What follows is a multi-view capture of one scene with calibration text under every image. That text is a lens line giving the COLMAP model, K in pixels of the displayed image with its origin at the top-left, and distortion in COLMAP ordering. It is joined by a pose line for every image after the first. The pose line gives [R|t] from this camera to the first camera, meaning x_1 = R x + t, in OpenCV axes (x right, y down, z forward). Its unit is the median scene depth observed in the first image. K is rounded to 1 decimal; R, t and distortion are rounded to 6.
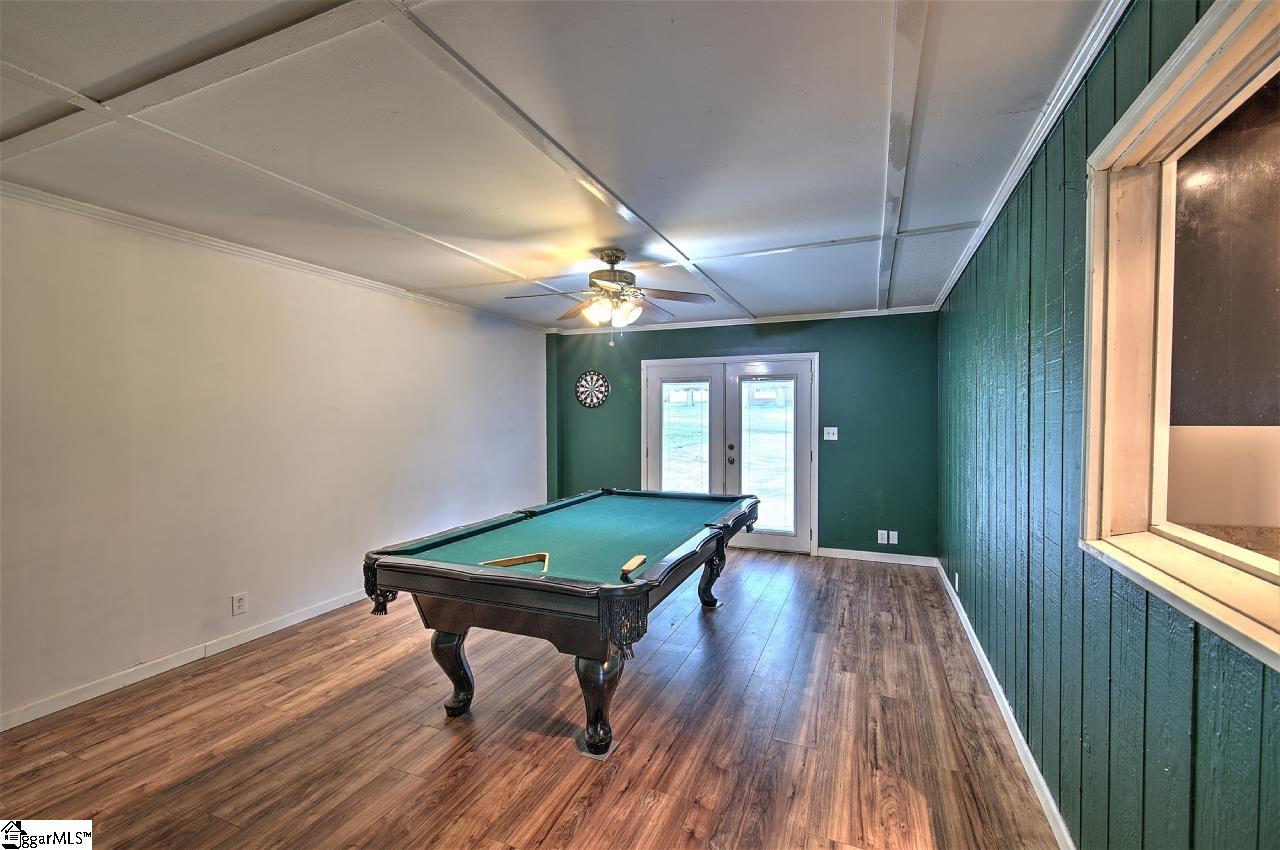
lens RADIAL K [[563.7, 0, 637.1], [0, 563.7, 421.8], [0, 0, 1]] dist [0.000526, -0.000101]
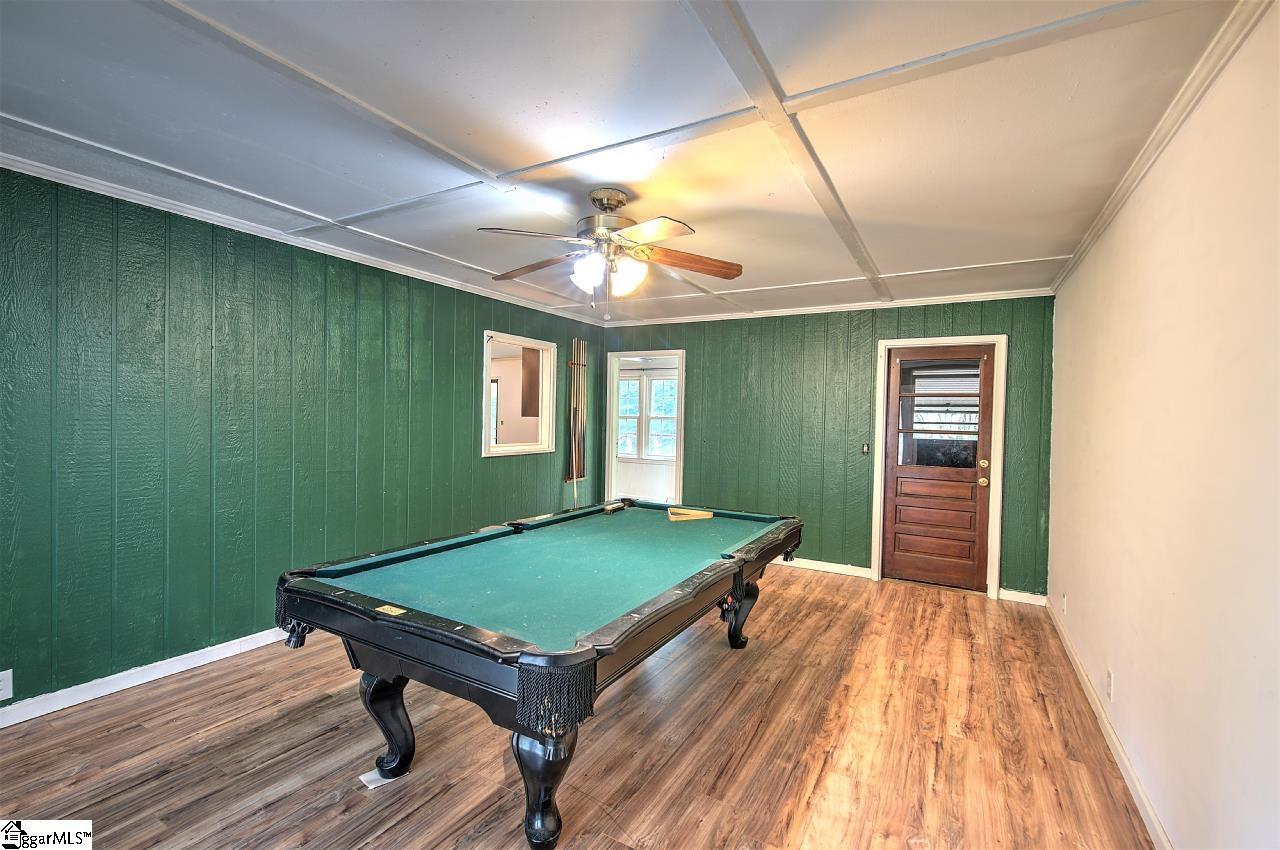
lens RADIAL K [[563.7, 0, 638.2], [0, 563.7, 426.2], [0, 0, 1]] dist [0.000526, -0.000101]
pose [[-0.991624, -0.021536, 0.127348, -0.217001], [-0.018819, 0.999570, 0.022495, -0.014978], [-0.127778, 0.019910, -0.991603, 2.053563]]
